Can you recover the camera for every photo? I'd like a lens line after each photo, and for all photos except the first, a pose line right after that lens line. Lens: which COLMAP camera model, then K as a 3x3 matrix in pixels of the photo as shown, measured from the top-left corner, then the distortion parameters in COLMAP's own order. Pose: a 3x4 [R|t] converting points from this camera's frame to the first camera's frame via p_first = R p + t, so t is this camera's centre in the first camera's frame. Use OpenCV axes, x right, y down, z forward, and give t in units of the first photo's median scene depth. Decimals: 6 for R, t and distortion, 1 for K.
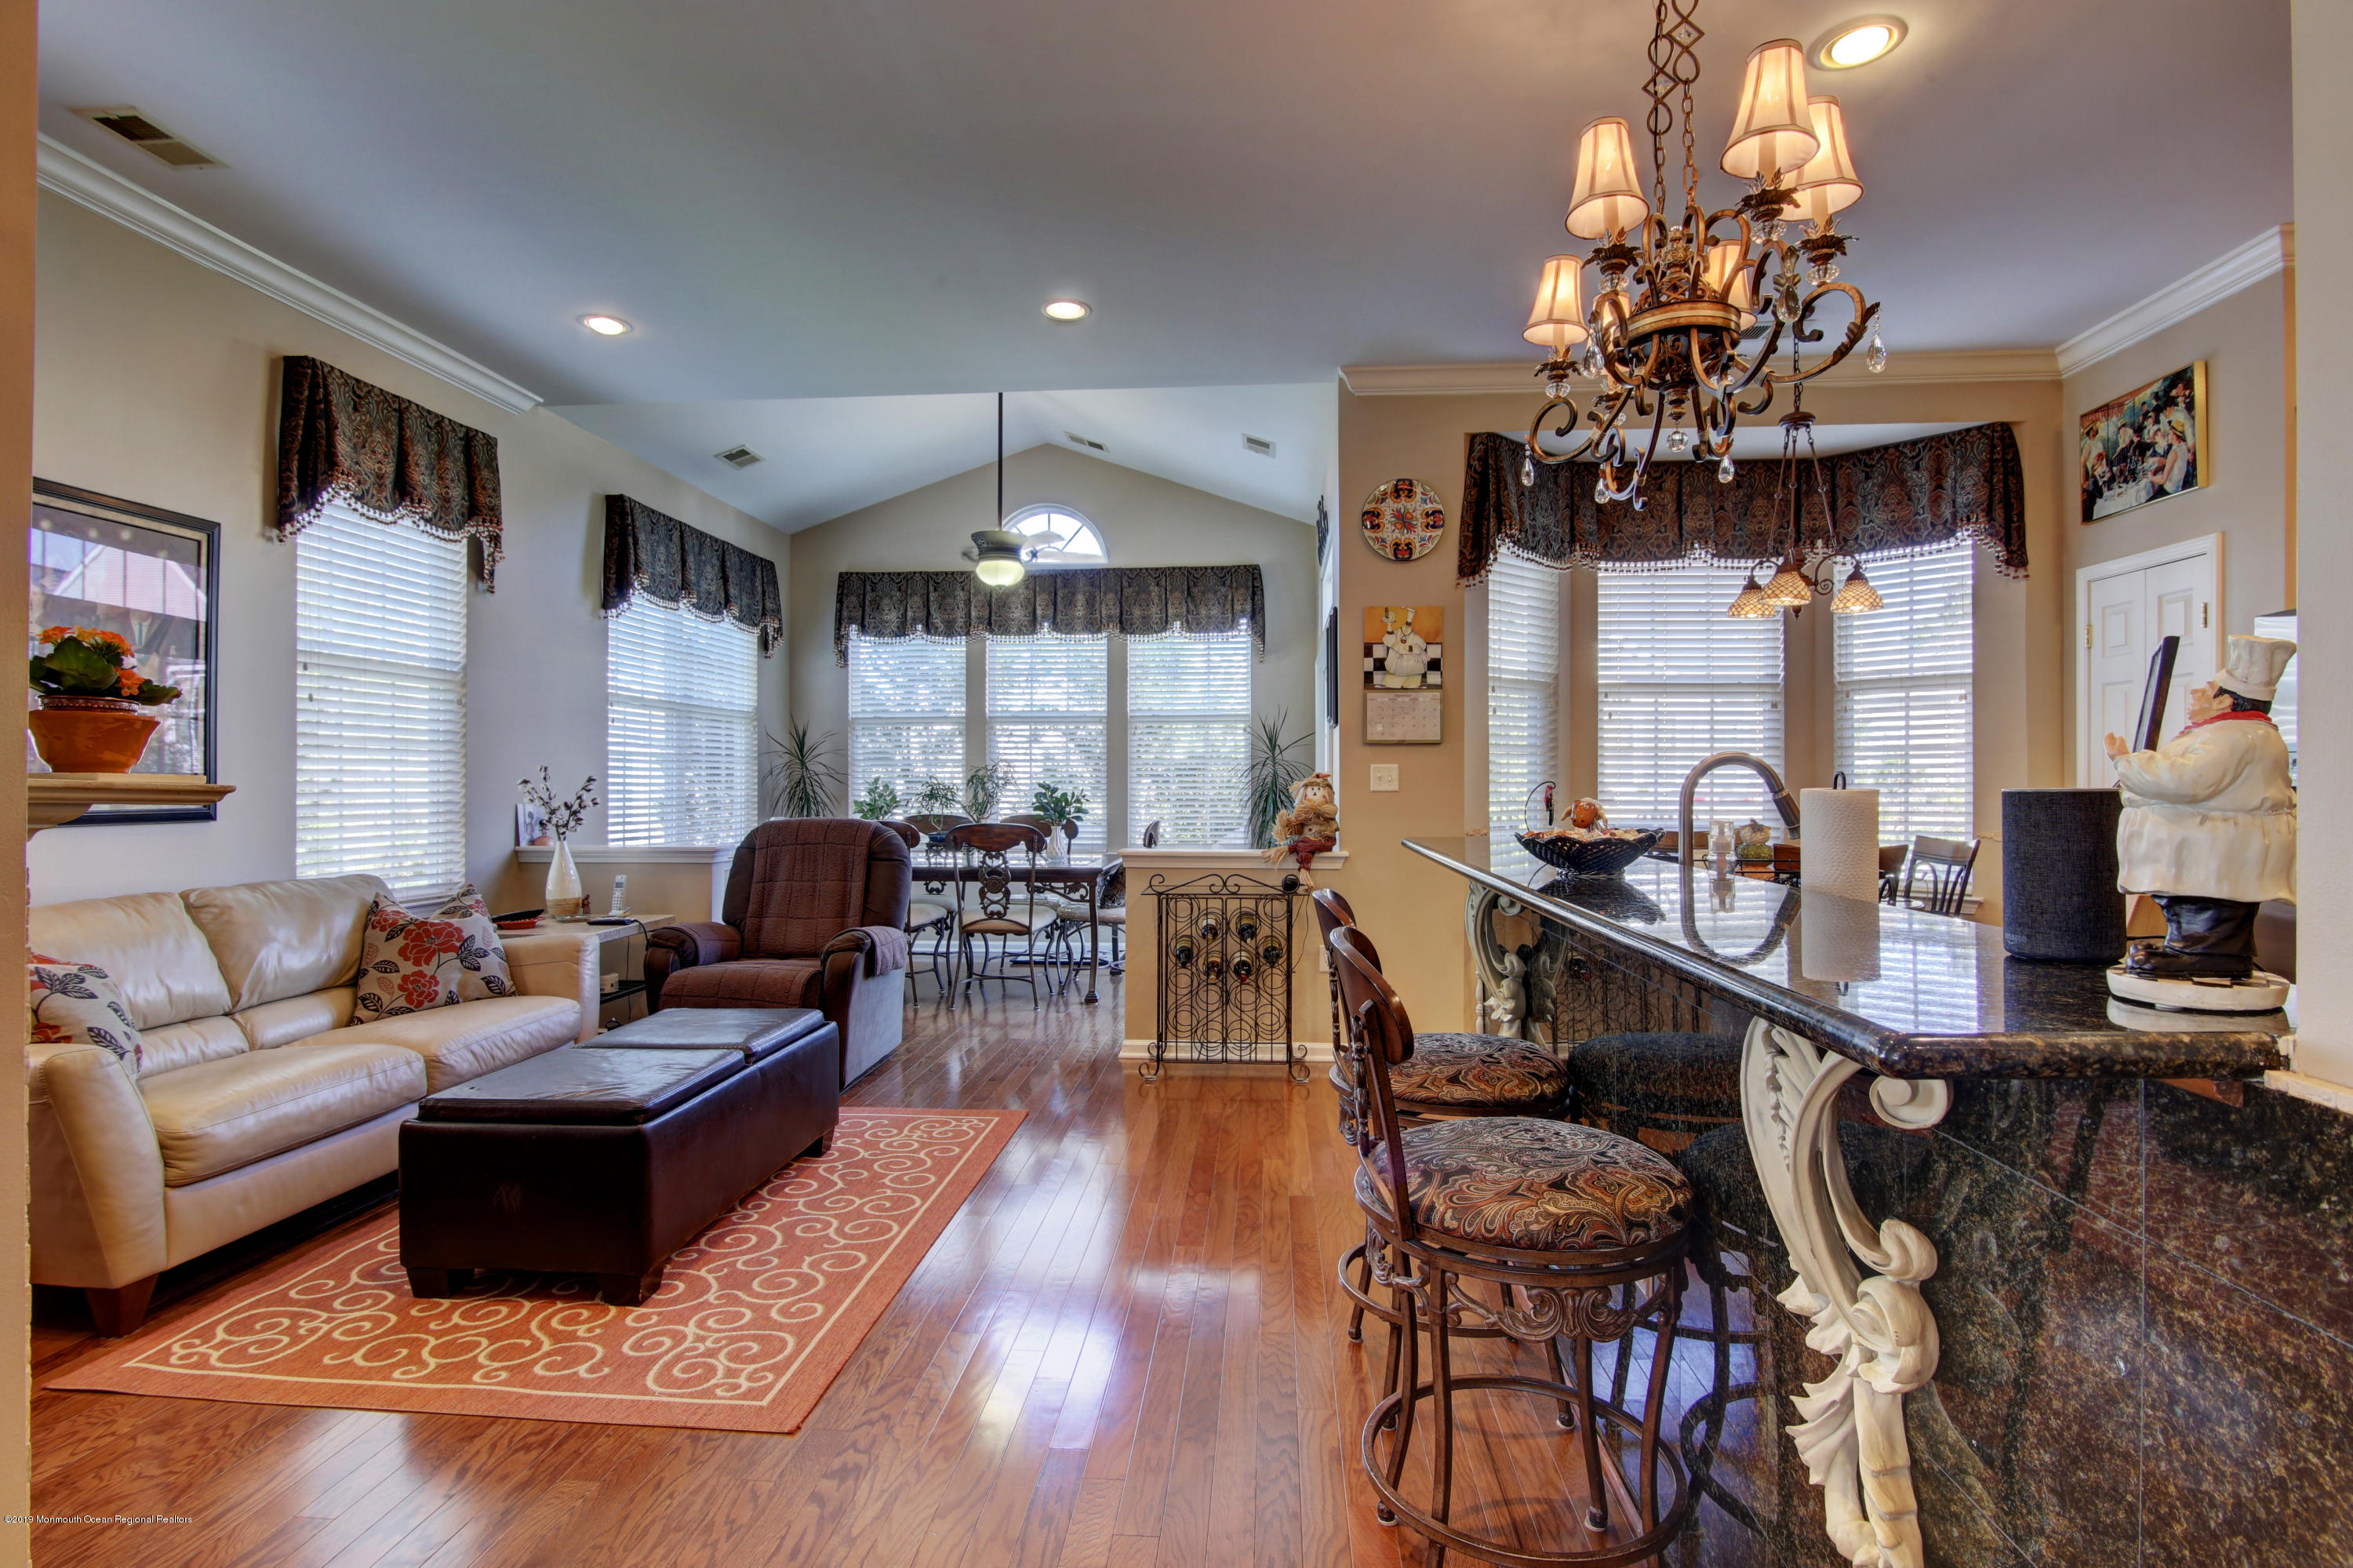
lens RADIAL K [[1142.5, 0, 1177.9], [0, 1142.5, 781.0], [0, 0, 1]] dist [-0.019225, 0.000834]
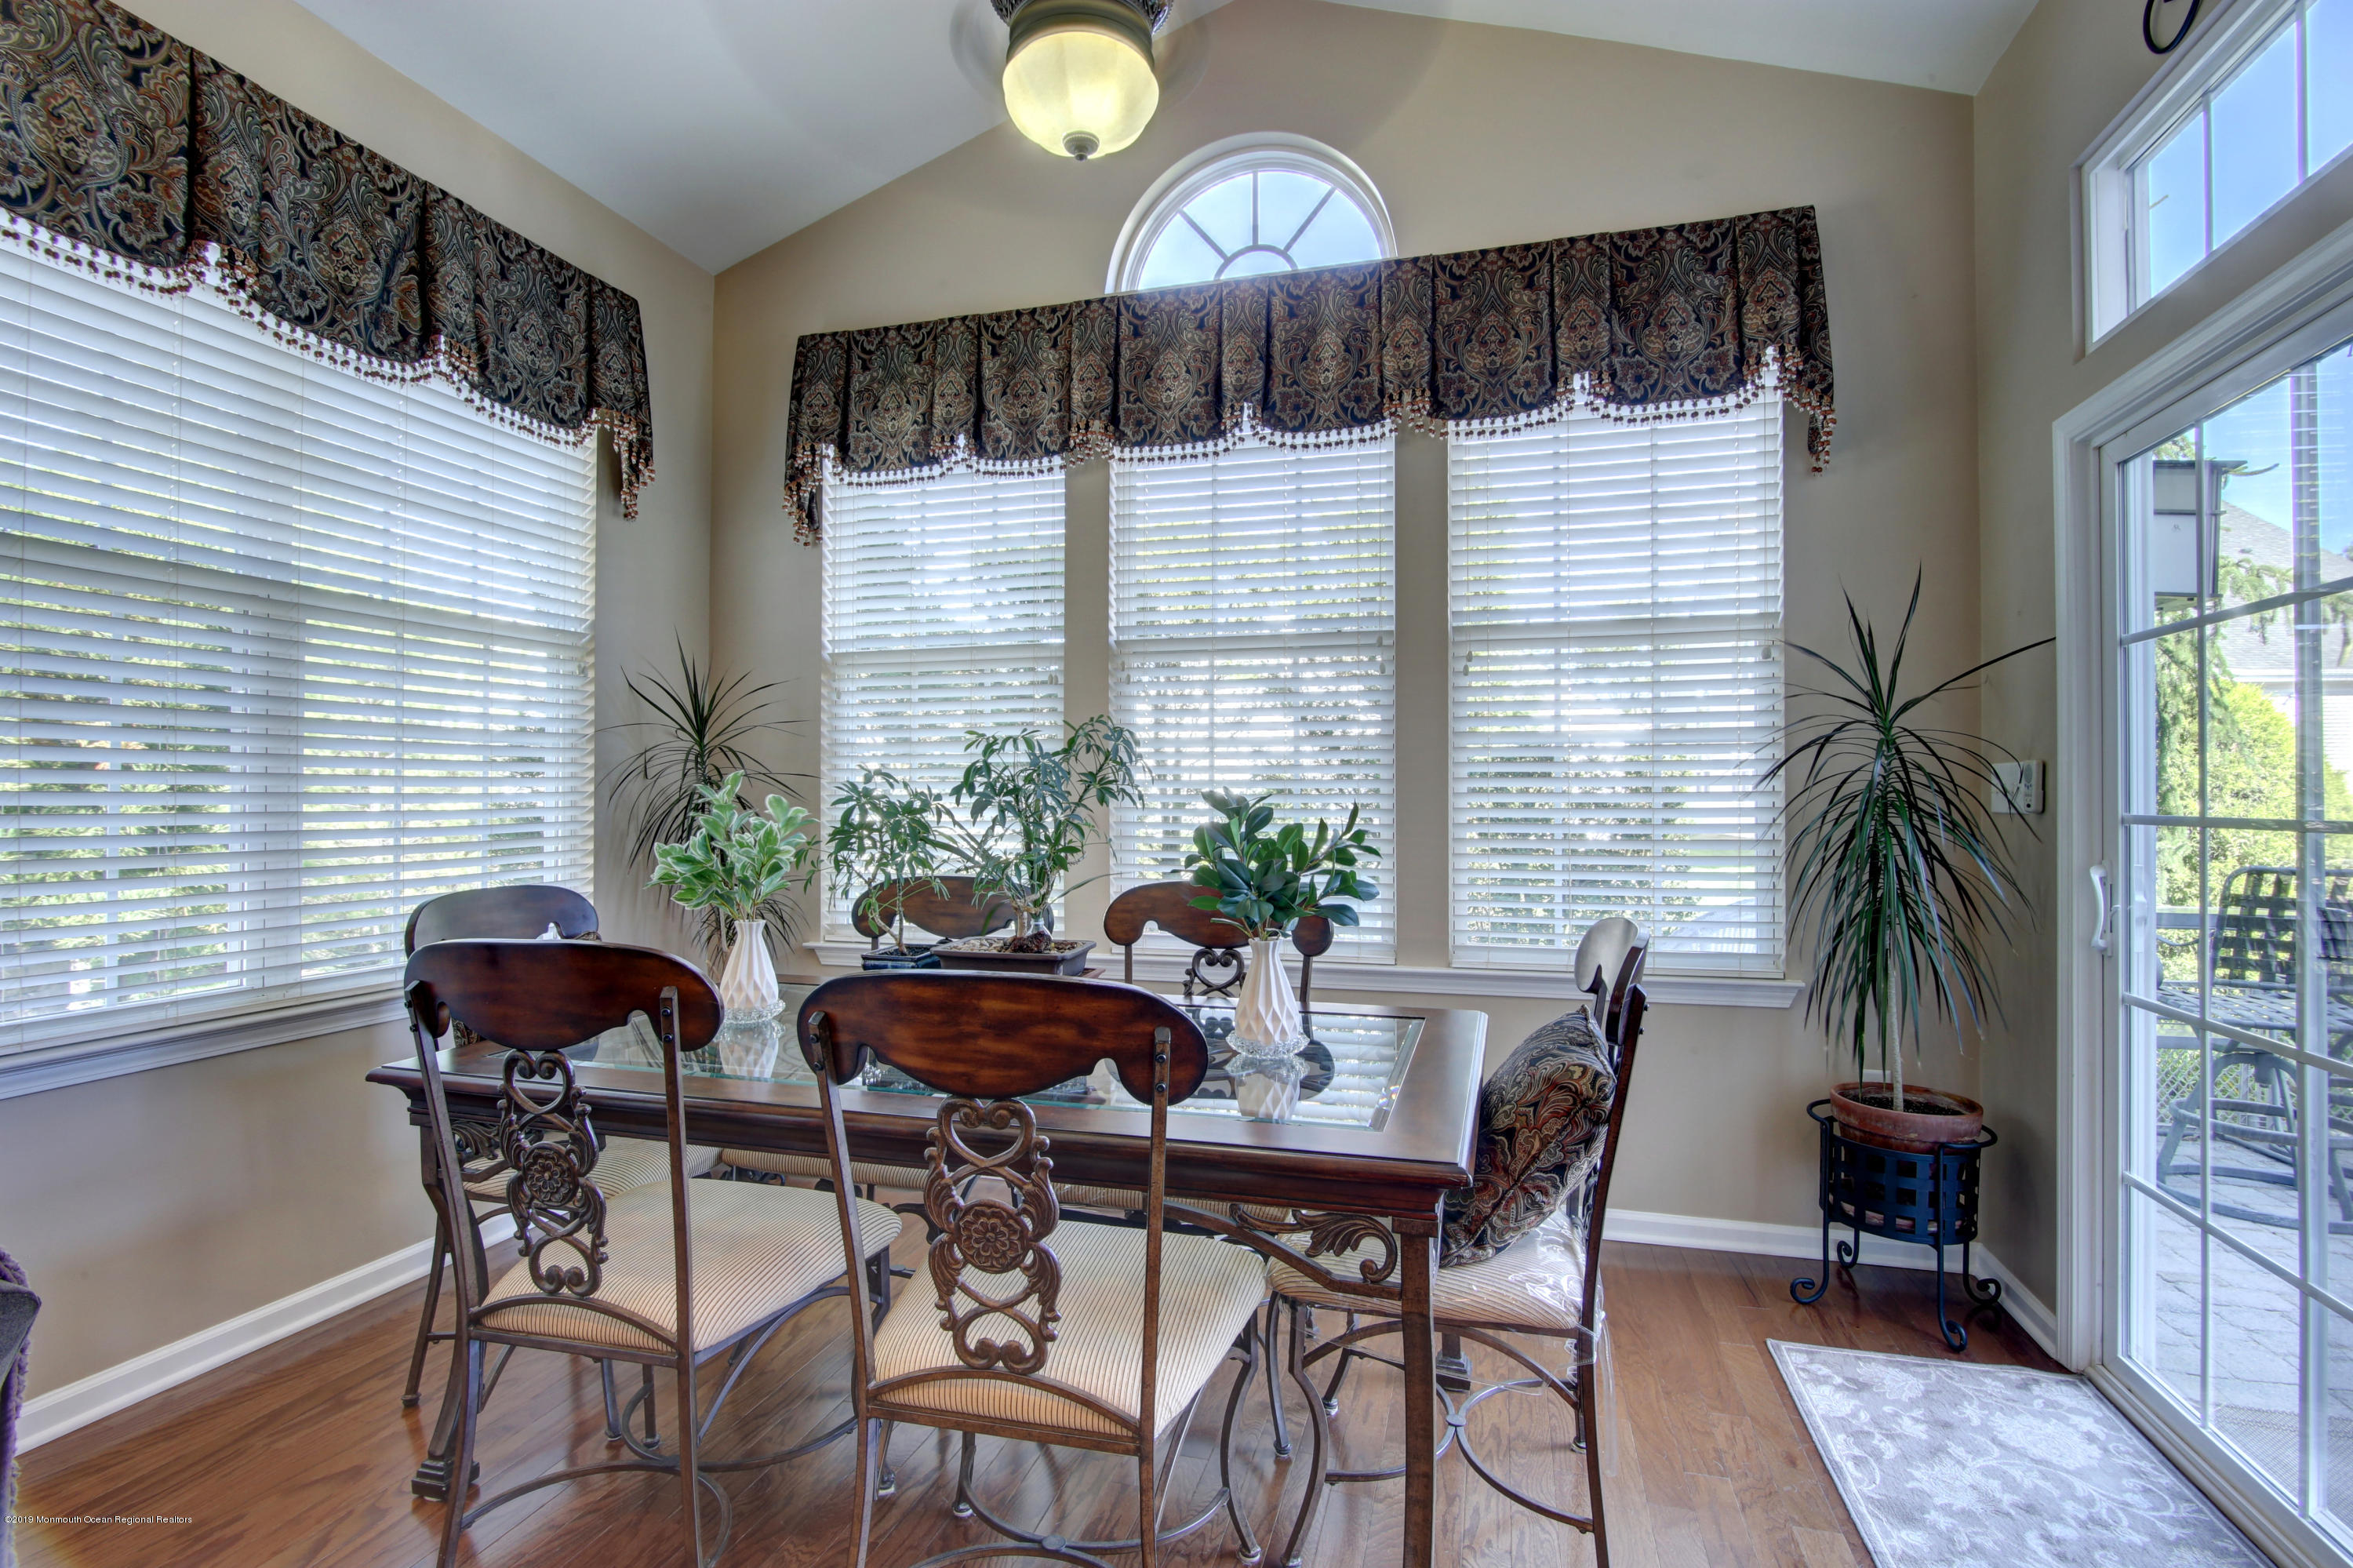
lens RADIAL K [[1142.5, 0, 1177.9], [0, 1142.5, 781.0], [0, 0, 1]] dist [-0.019225, 0.000834]
pose [[0.980891, -0.003288, -0.194532, -0.059575], [0.000932, 0.999925, -0.012201, 0.001709], [0.194558, 0.011786, 0.980820, 0.589172]]
